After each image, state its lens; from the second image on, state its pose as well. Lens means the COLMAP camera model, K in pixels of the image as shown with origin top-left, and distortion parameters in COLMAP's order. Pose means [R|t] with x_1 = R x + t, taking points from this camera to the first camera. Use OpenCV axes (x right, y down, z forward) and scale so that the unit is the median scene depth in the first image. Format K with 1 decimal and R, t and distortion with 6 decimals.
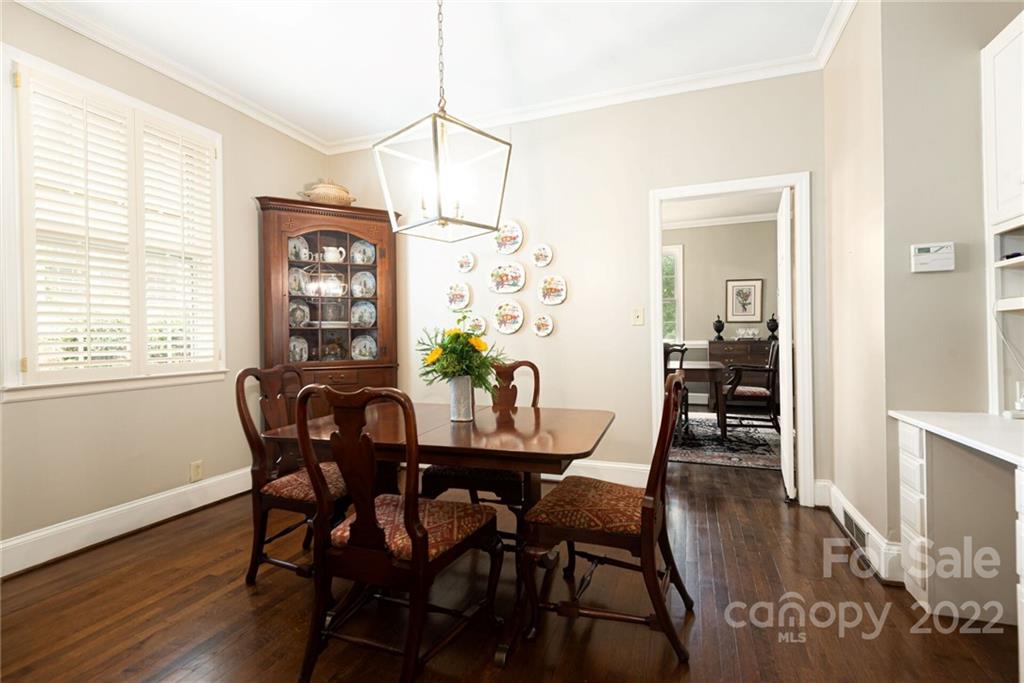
lens RADIAL K [[475.3, 0, 505.0], [0, 475.3, 340.8], [0, 0, 1]] dist [0.002736, -0.000406]
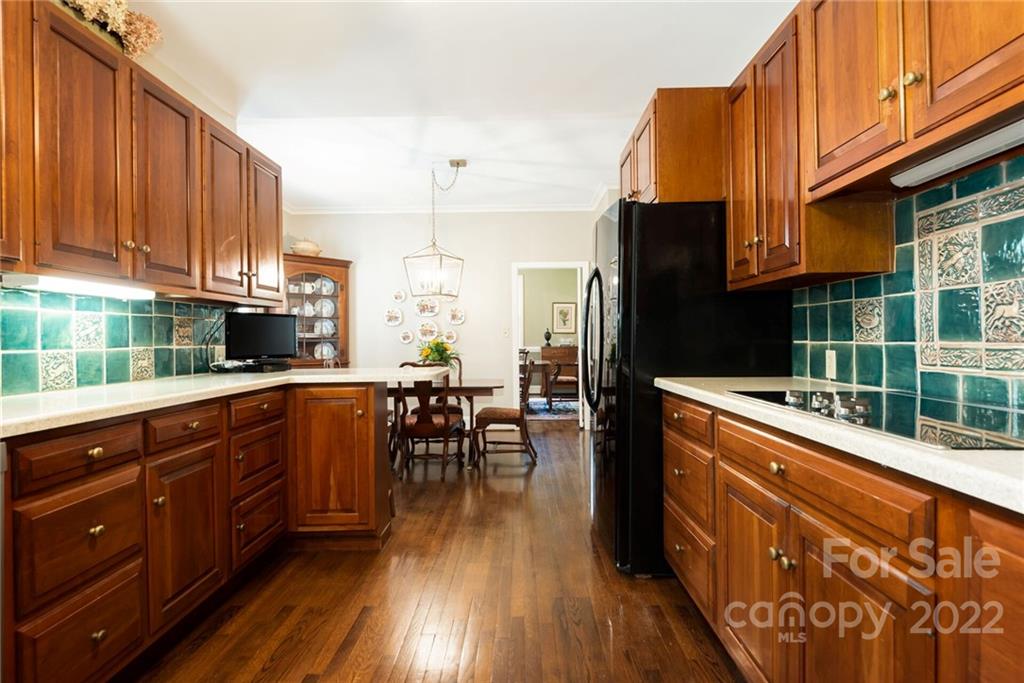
lens RADIAL K [[531.5, 0, 516.5], [0, 531.5, 338.3], [0, 0, 1]] dist [0.000917, -0.006071]
pose [[0.935600, 0.007143, 0.352989, -0.347952], [-0.001522, 0.999868, -0.016198, 0.001641], [-0.353058, 0.014617, 0.935487, -0.794025]]
